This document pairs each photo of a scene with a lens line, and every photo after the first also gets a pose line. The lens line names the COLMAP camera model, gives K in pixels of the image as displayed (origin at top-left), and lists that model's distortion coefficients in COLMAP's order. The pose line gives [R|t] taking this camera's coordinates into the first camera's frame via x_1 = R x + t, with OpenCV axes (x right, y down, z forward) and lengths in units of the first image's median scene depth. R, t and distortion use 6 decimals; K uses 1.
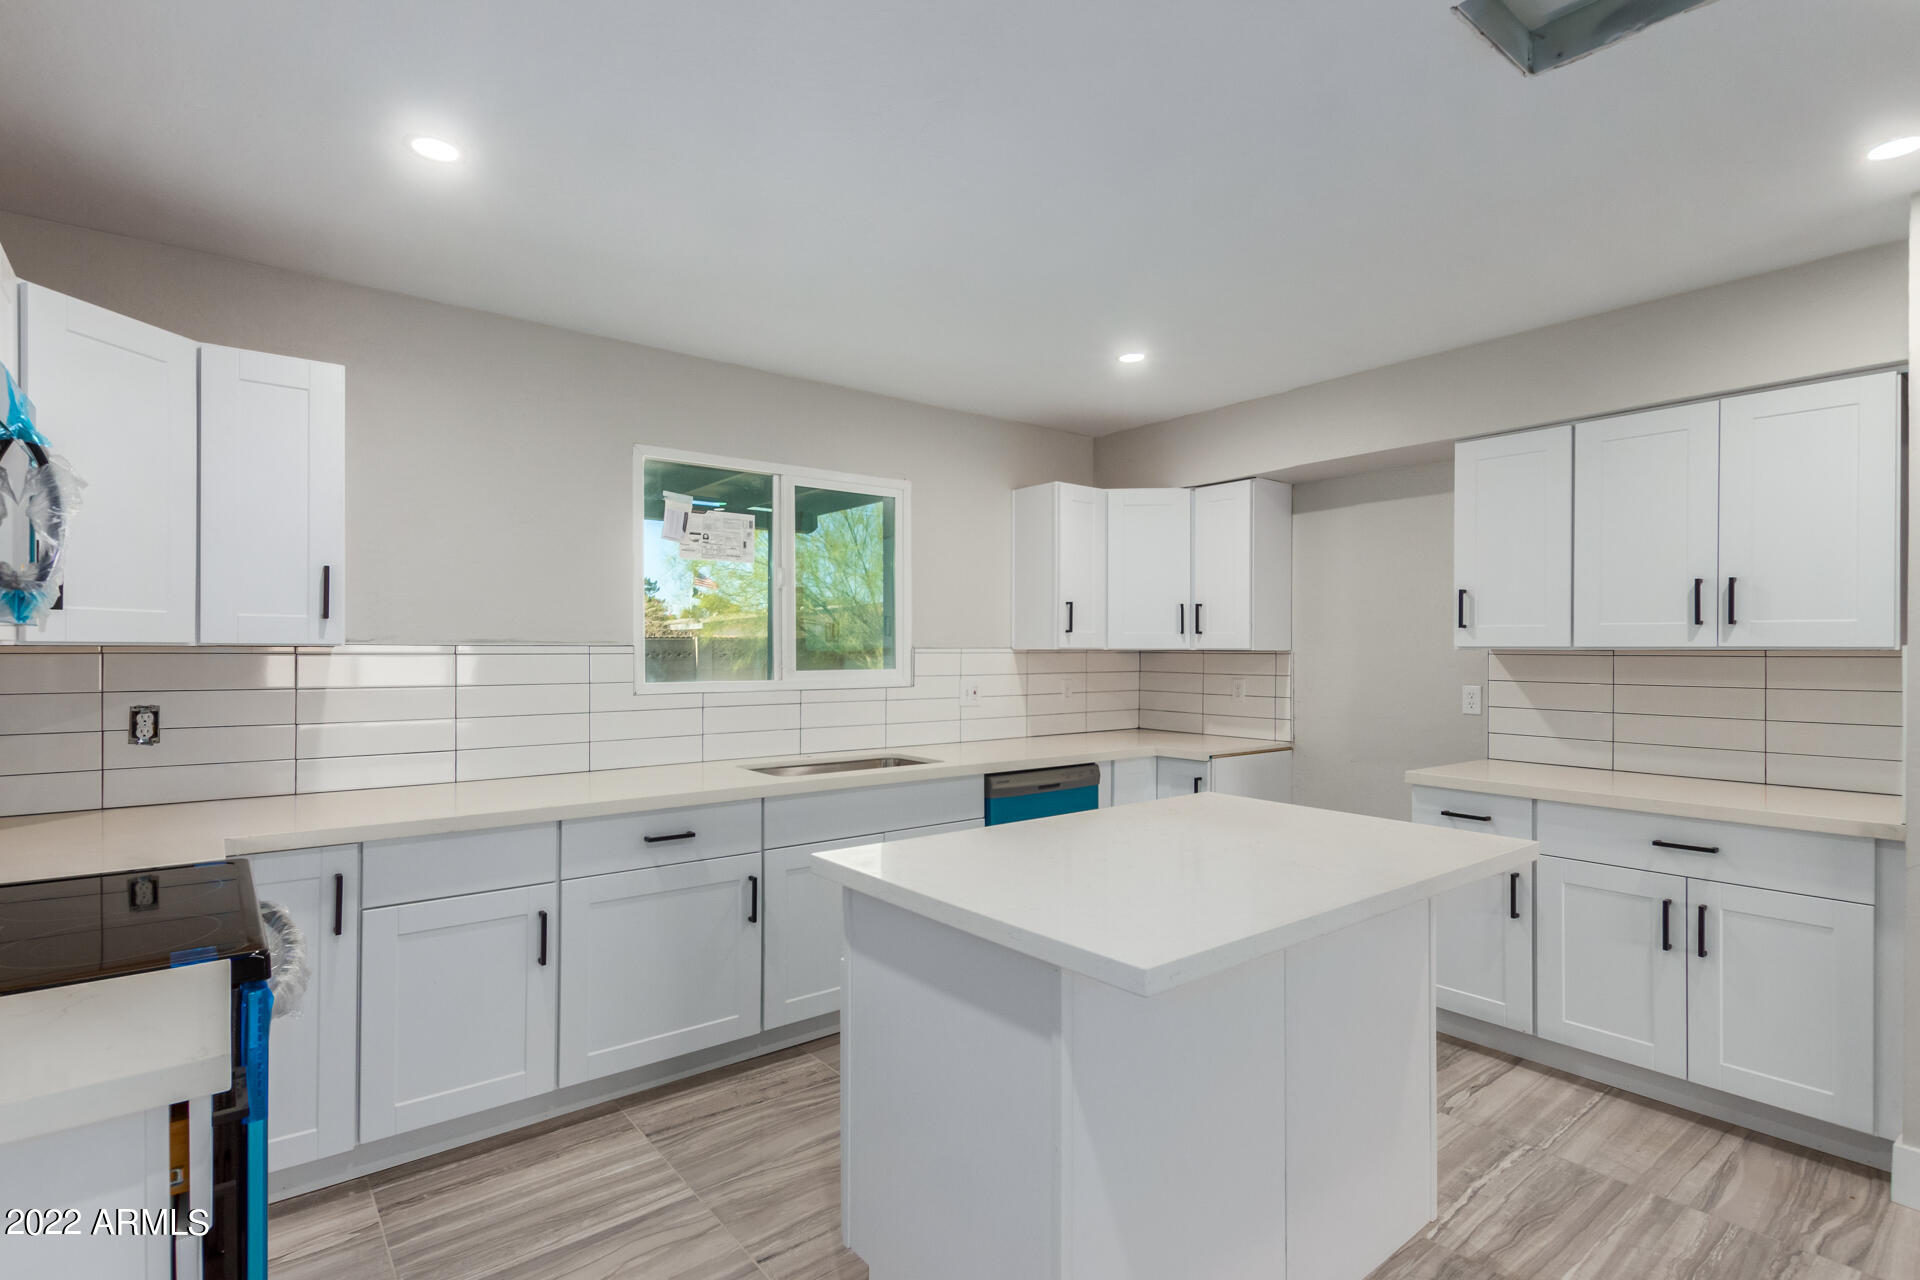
lens RADIAL K [[928.1, 0, 962.0], [0, 928.1, 650.7], [0, 0, 1]] dist [0.012489, -0.003288]
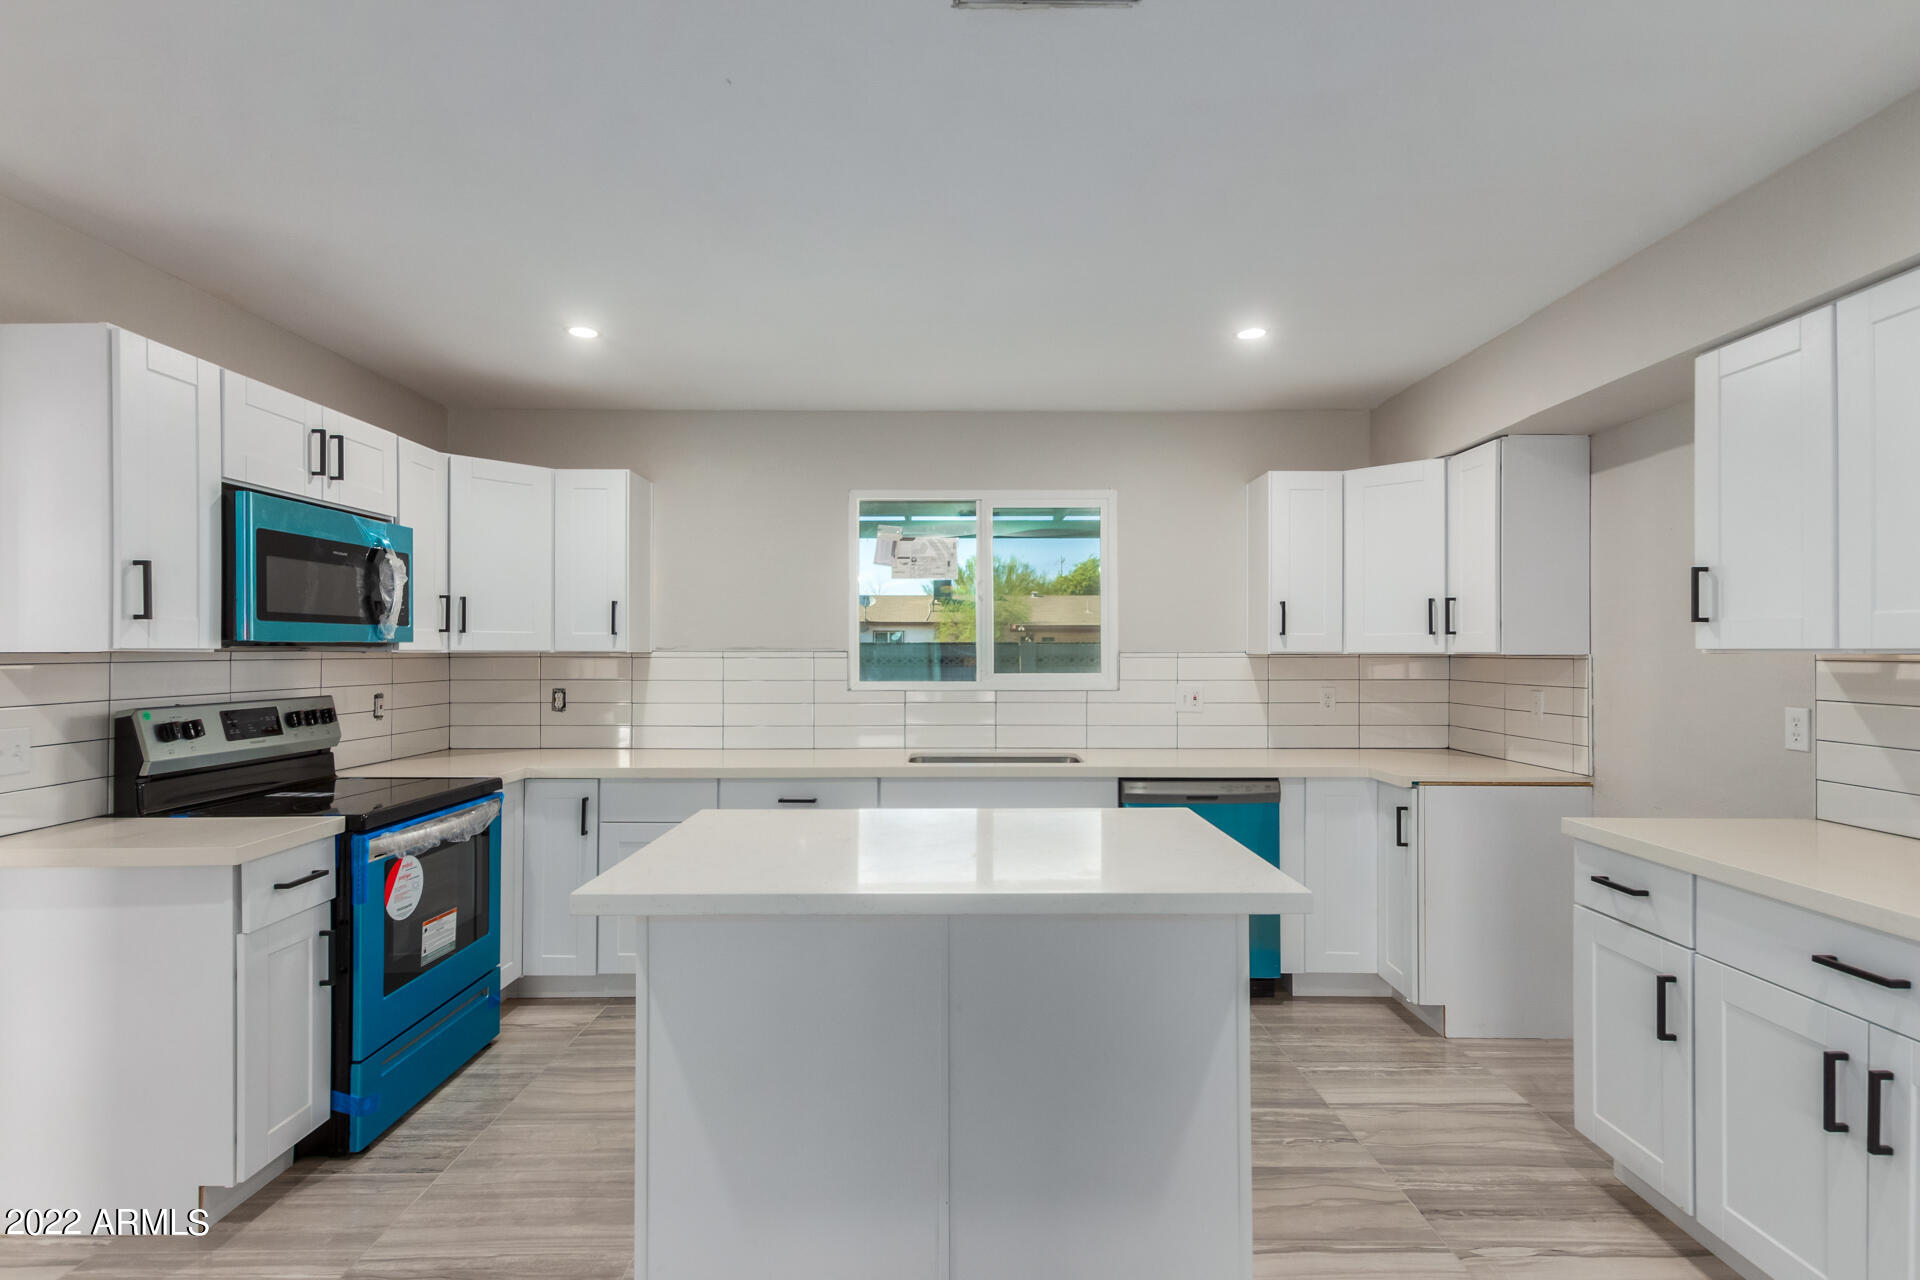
lens RADIAL K [[928.1, 0, 962.0], [0, 928.1, 650.7], [0, 0, 1]] dist [0.012489, -0.003288]
pose [[0.783312, -0.002962, -0.621622, 0.499044], [0.000594, 0.999992, -0.004017, -0.000973], [0.621628, 0.002777, 0.783307, 0.102959]]
